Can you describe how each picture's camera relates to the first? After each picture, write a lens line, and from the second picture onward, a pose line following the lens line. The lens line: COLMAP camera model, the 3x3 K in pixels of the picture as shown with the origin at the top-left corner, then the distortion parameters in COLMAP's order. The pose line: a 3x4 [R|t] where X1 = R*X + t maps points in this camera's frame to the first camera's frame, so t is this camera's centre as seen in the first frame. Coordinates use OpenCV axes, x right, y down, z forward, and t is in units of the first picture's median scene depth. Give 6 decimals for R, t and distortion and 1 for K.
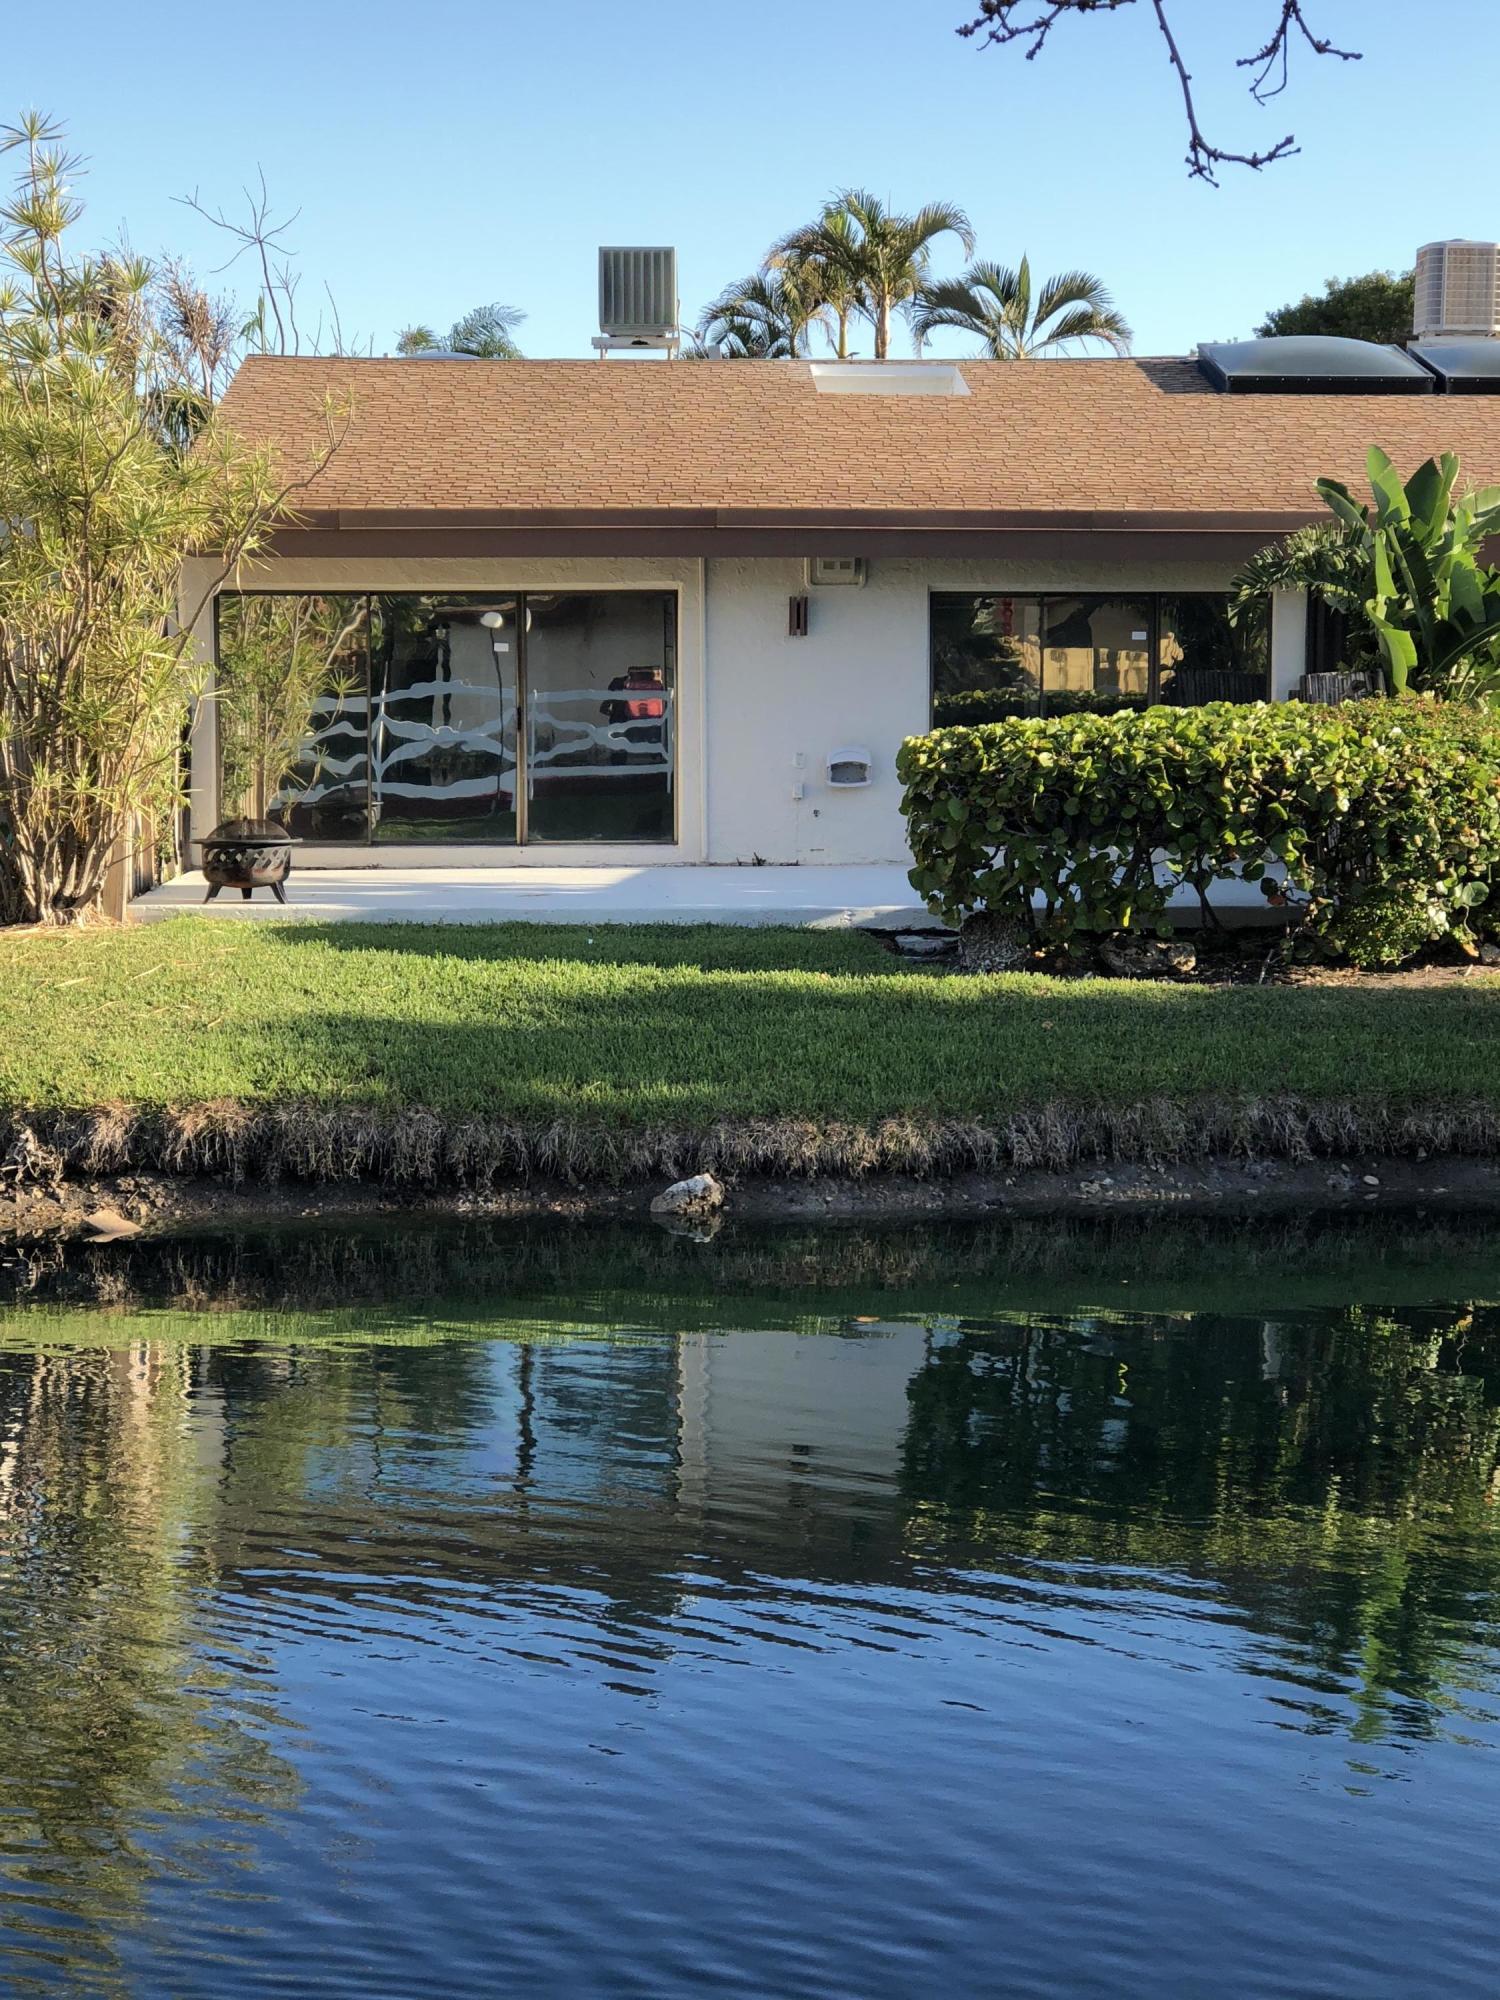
lens RADIAL K [[3746.1, 0, 746.2], [0, 3746.1, 1005.1], [0, 0, 1]] dist [0.051439, 0.000000]
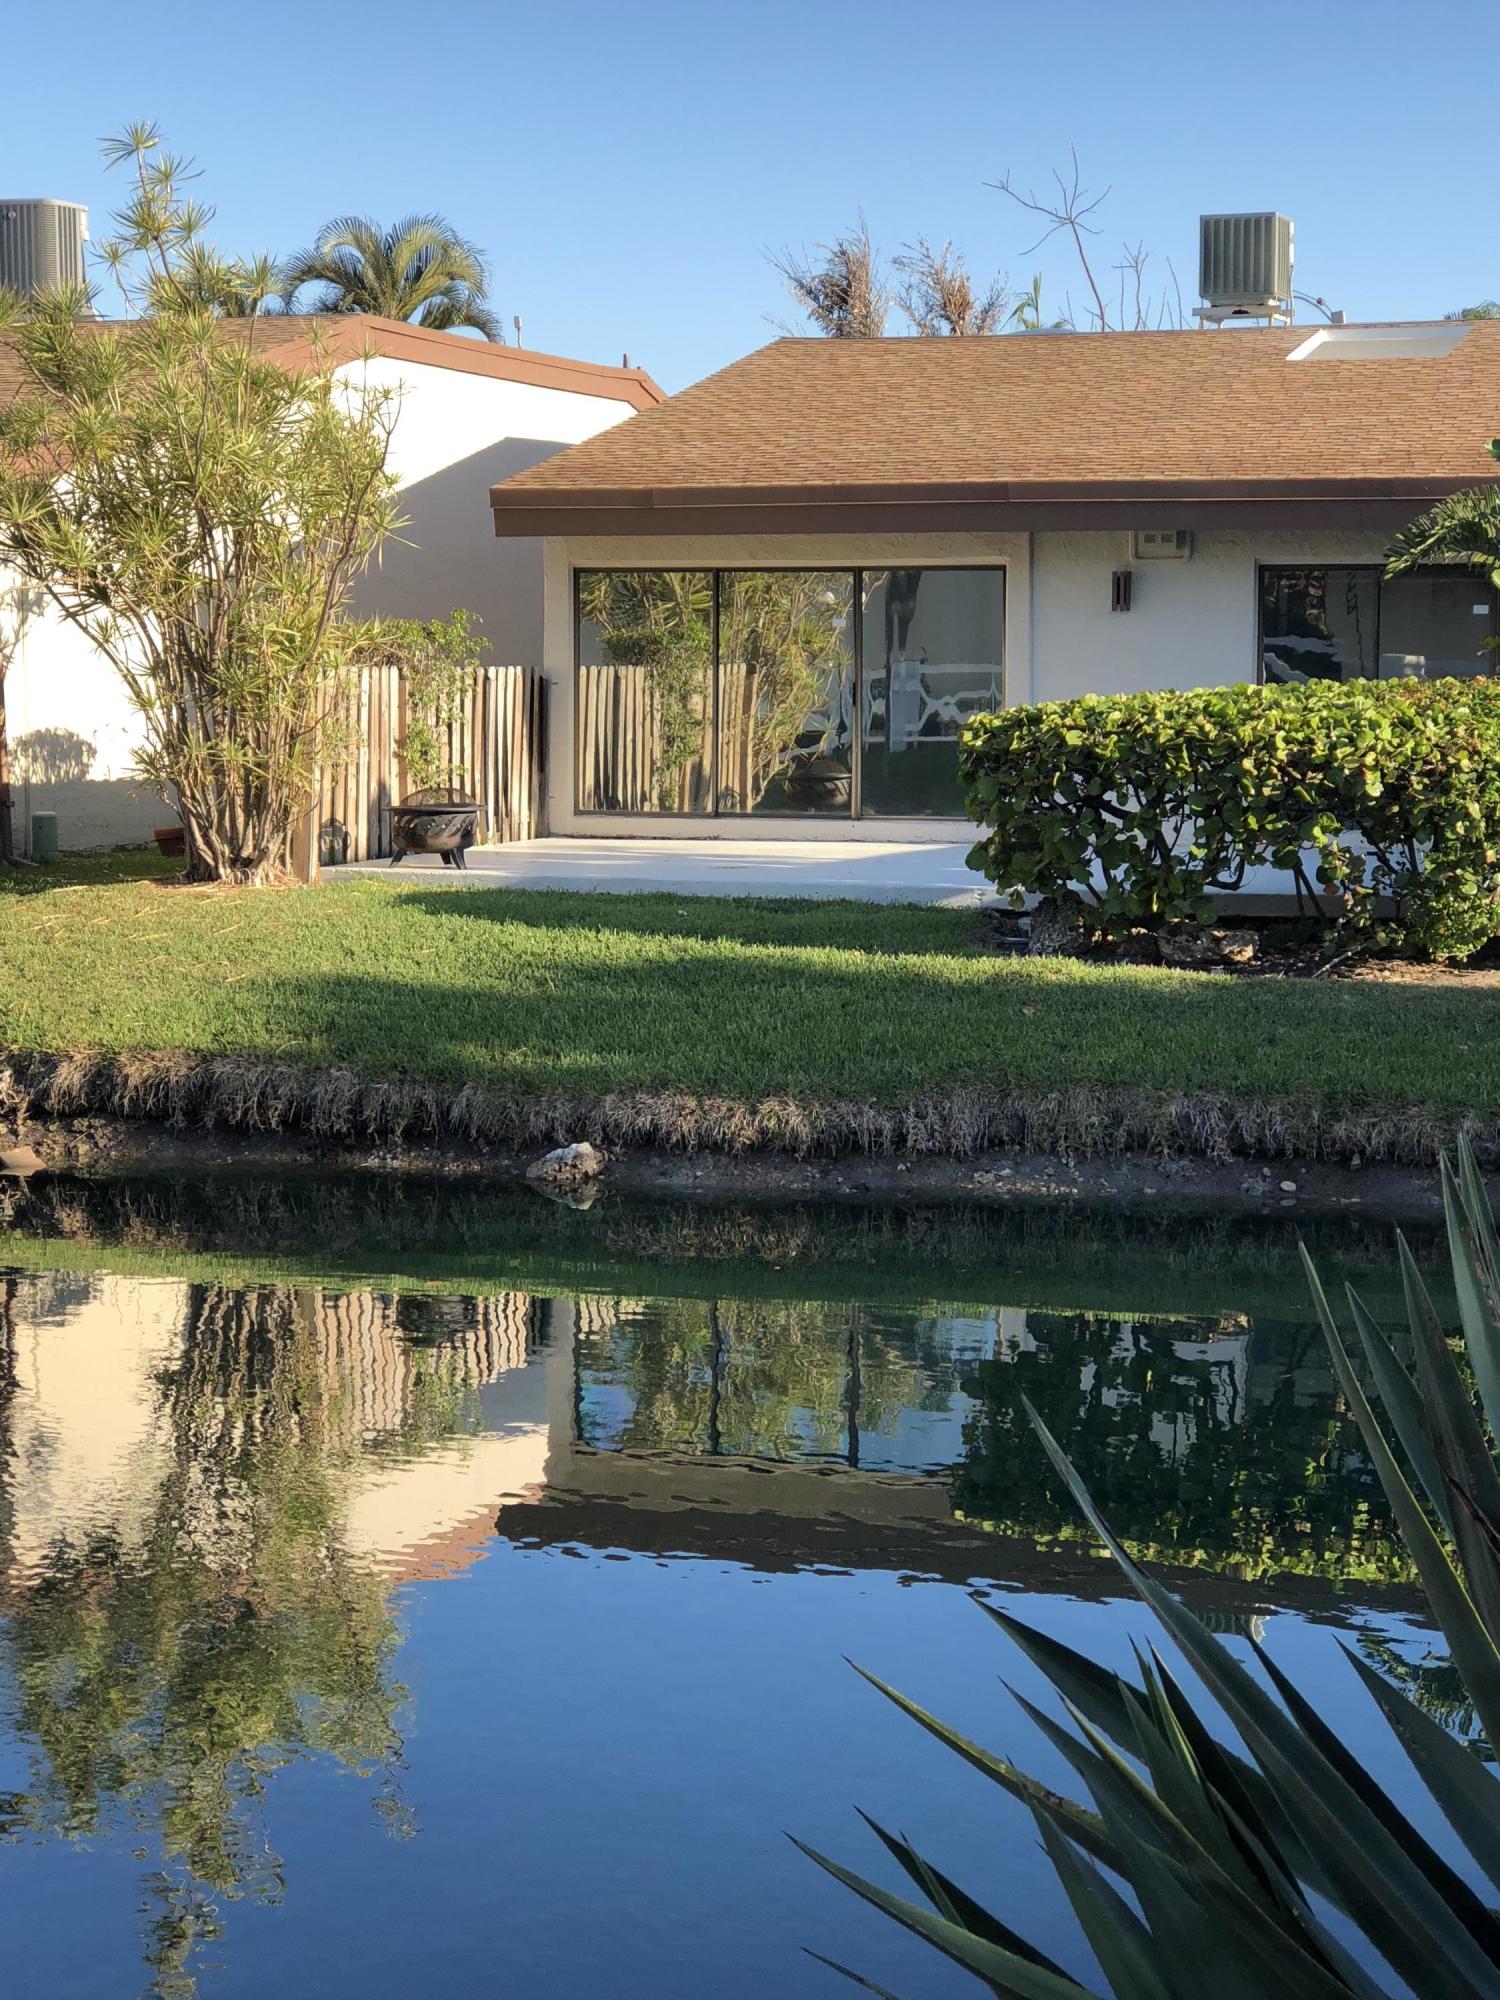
lens RADIAL K [[3746.1, 0, 746.1], [0, 3746.1, 993.3], [0, 0, 1]] dist [0.051439, 0.000000]
pose [[0.927816, 0.035320, -0.371361, 0.373441], [-0.034185, 0.999369, 0.009643, -0.006020], [0.371468, 0.003748, 0.928438, 0.069916]]
